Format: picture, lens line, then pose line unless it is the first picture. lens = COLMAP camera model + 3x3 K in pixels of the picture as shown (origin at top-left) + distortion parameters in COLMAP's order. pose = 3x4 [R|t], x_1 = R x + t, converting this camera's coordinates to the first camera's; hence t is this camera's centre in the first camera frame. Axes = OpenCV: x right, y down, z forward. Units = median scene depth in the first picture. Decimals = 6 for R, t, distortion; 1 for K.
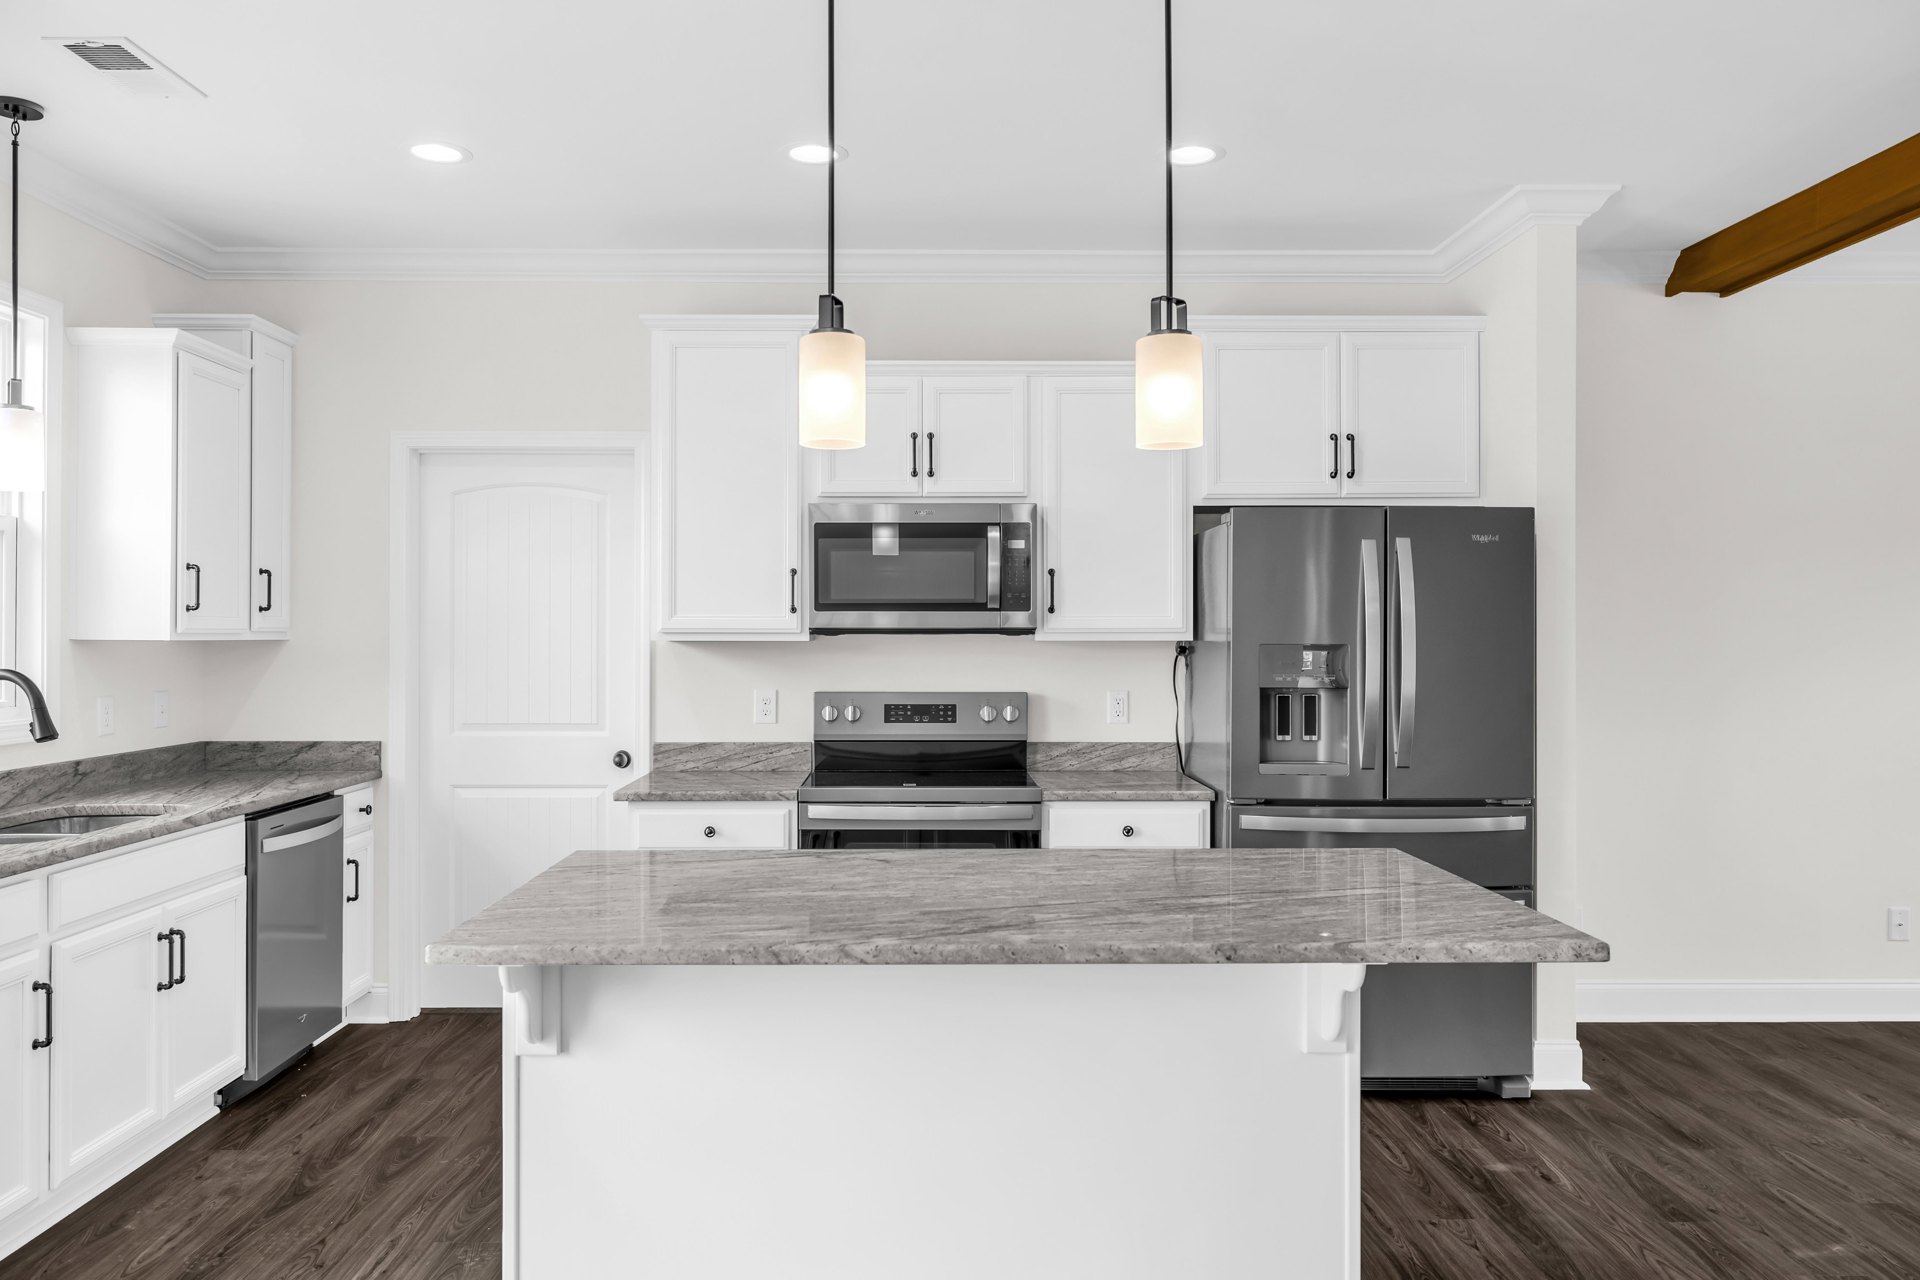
lens RADIAL K [[1349.4, 0, 901.7], [0, 1349.4, 634.3], [0, 0, 1]] dist [-0.002639, -0.000617]
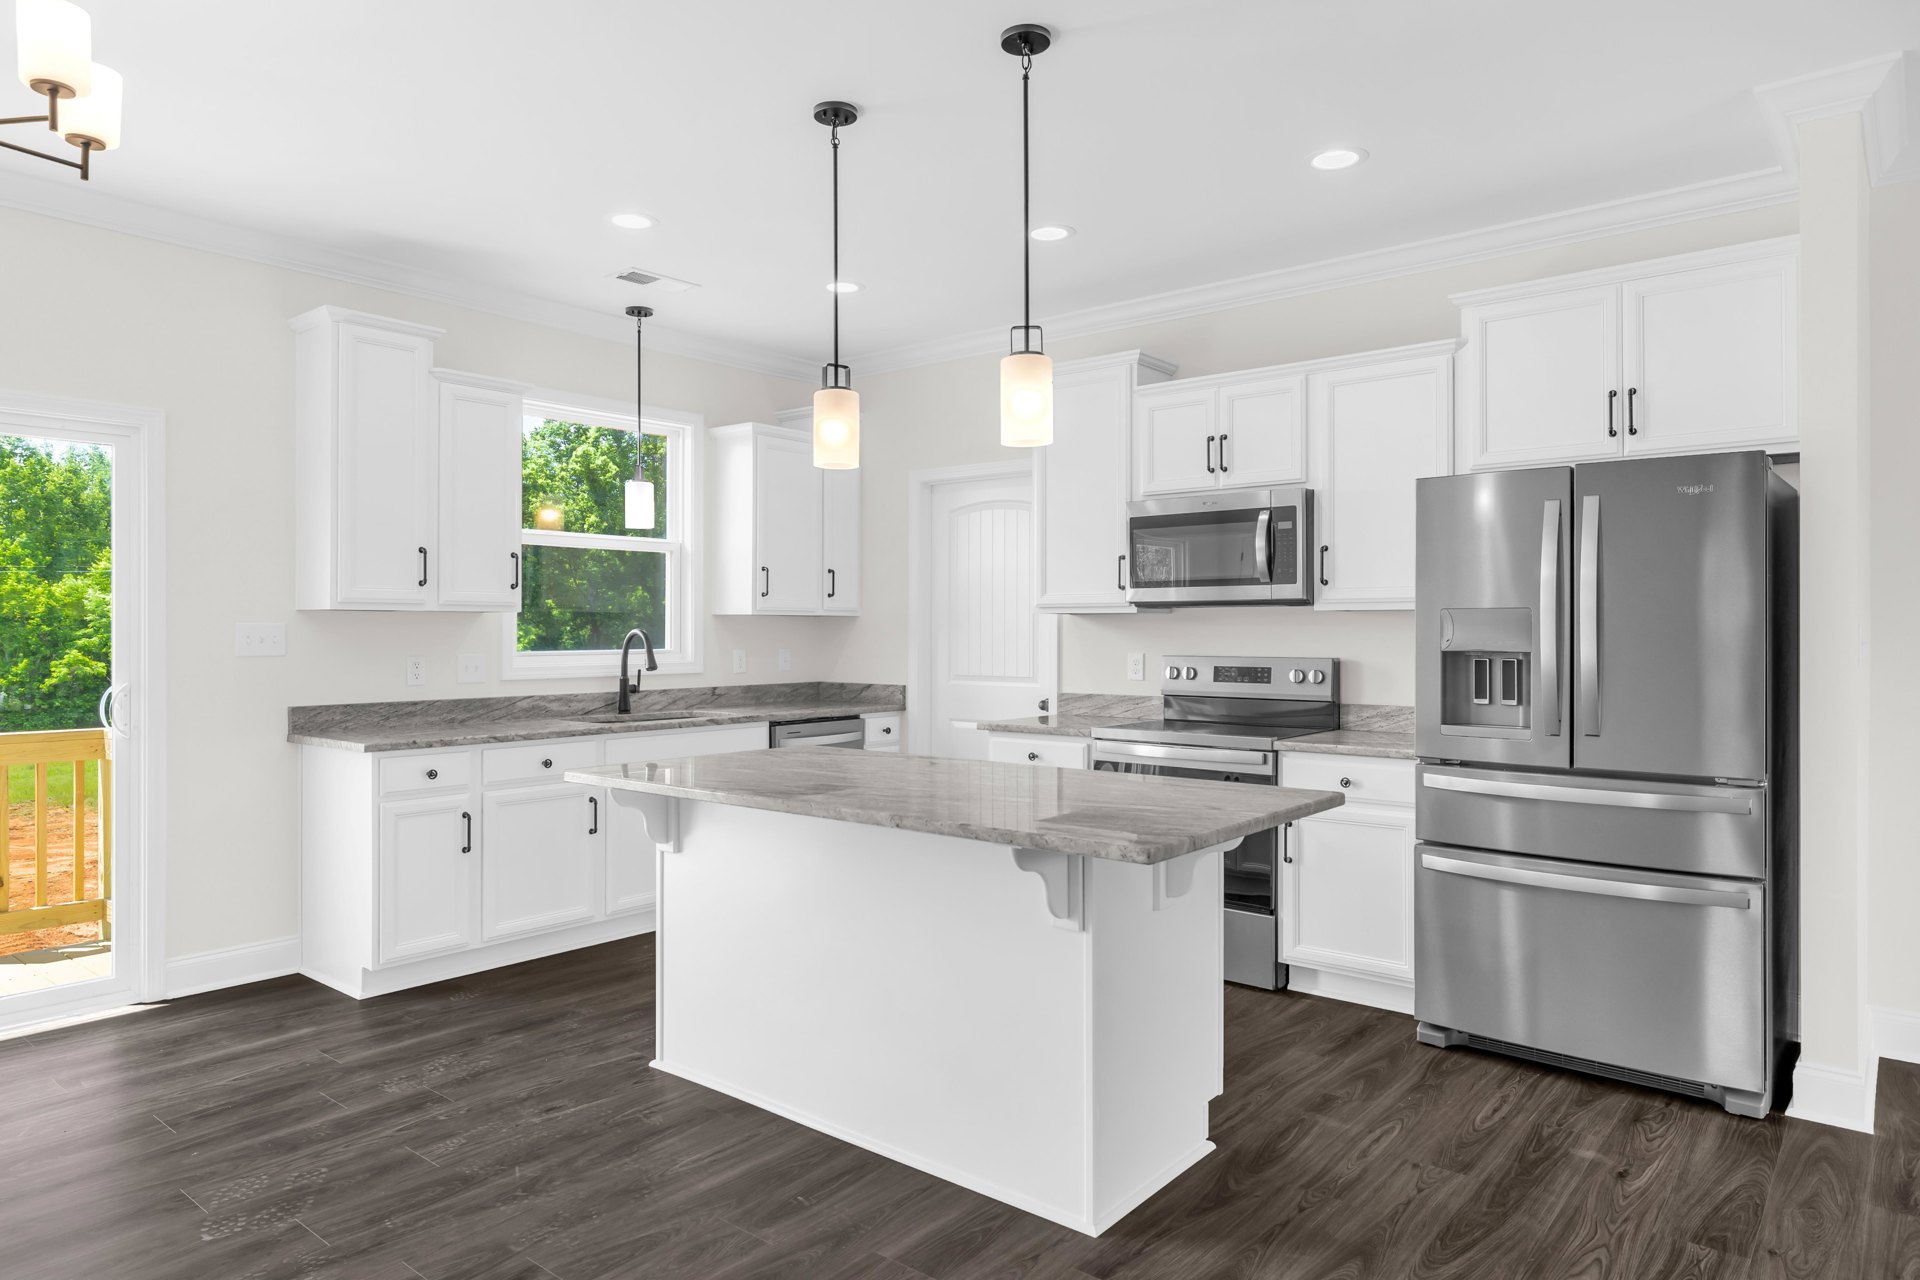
lens RADIAL K [[1159.1, 0, 920.1], [0, 1159.1, 625.4], [0, 0, 1]] dist [-0.002439, -0.000076]
pose [[0.764311, -0.001966, -0.644845, 0.469773], [0.000466, 0.999997, -0.002496, 0.019423], [0.644848, 0.001607, 0.764309, 0.056991]]
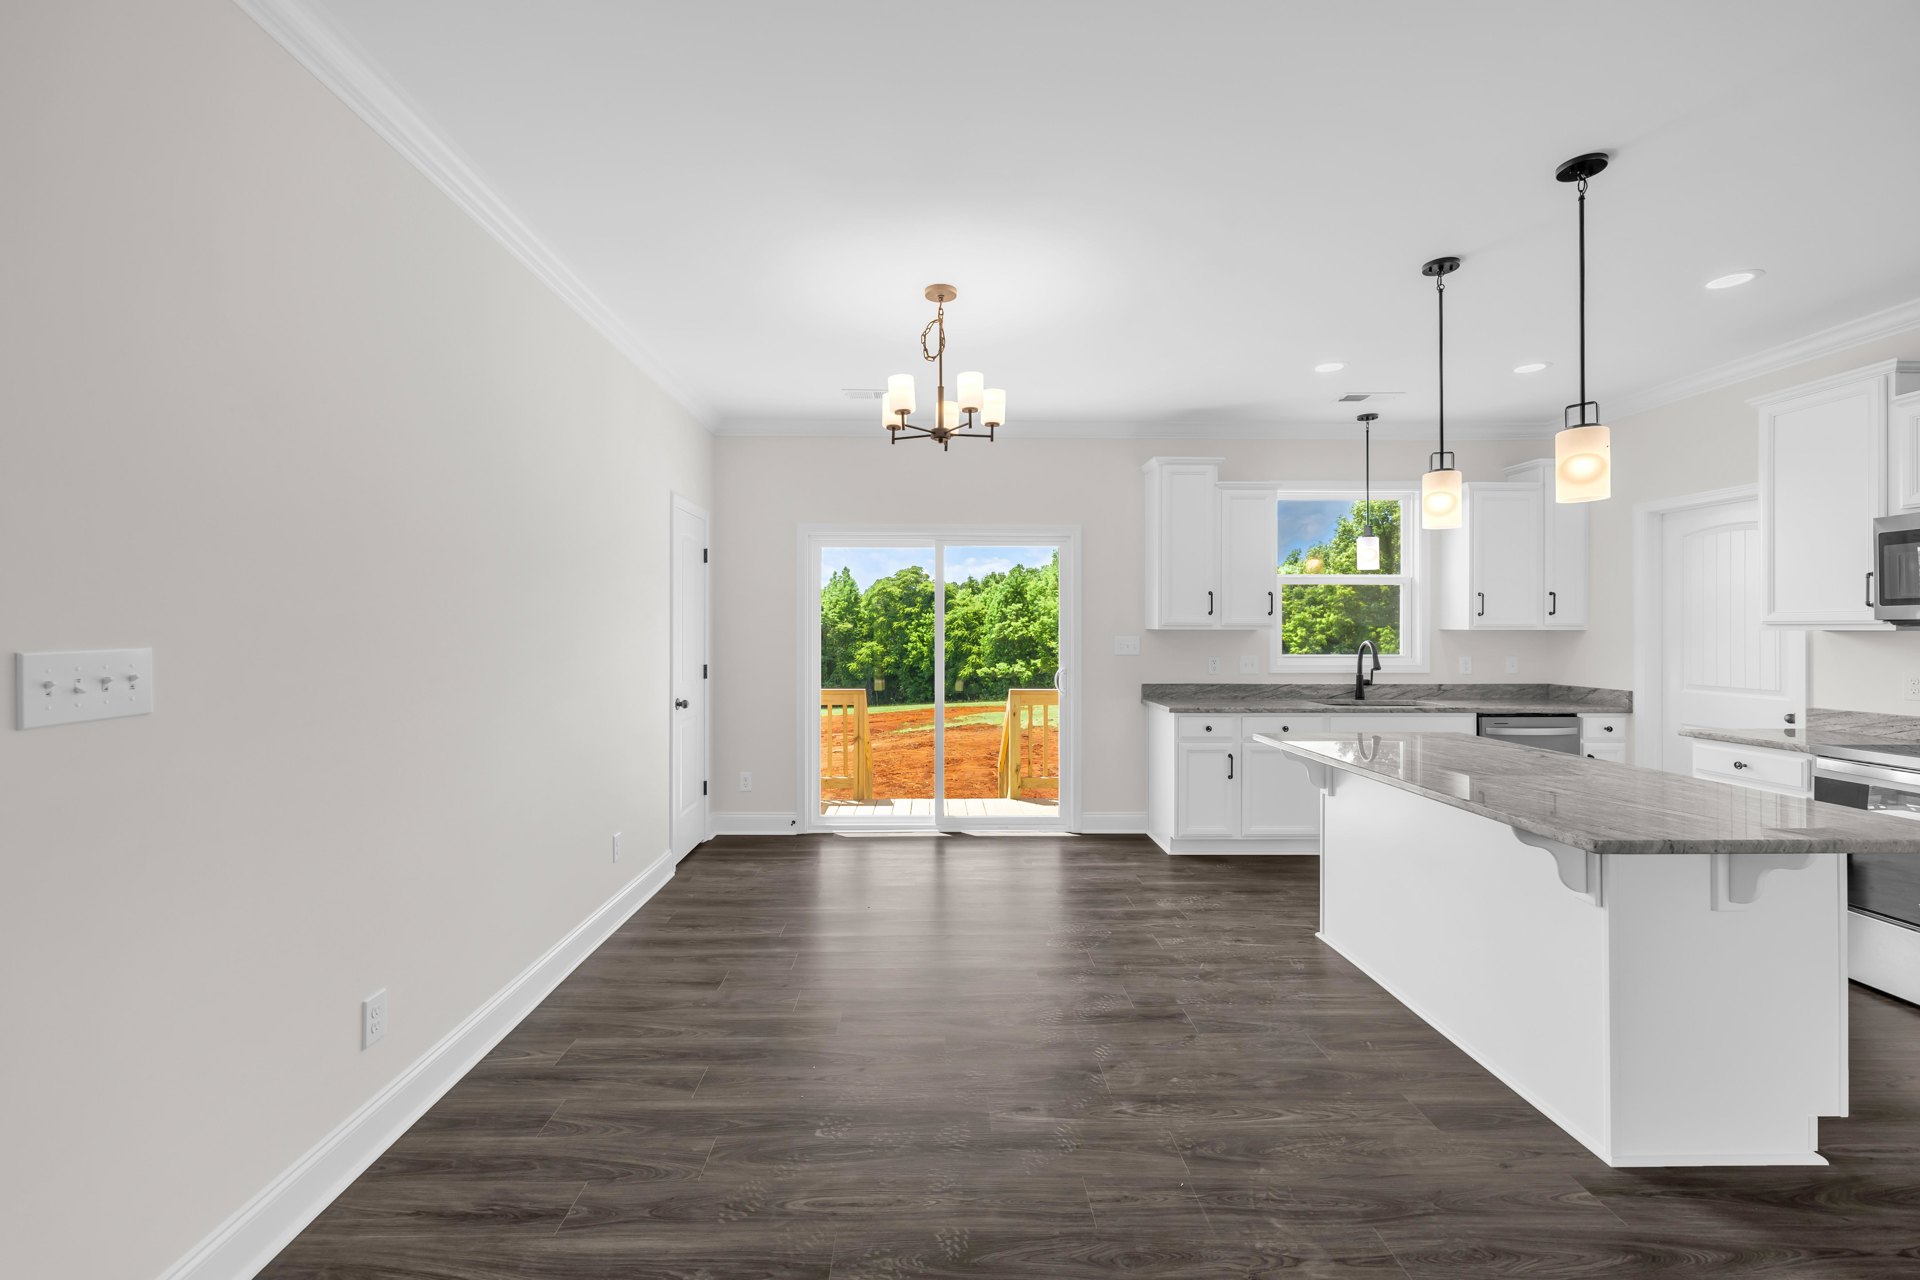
lens RADIAL K [[790.2, 0, 956.8], [0, 790.2, 626.4], [0, 0, 1]] dist [0.003757, 0.000163]
pose [[0.030184, -0.005074, -0.999531, 0.615754], [-0.000798, 0.999987, -0.005100, 0.005564], [0.999544, 0.000951, 0.030180, 0.146088]]
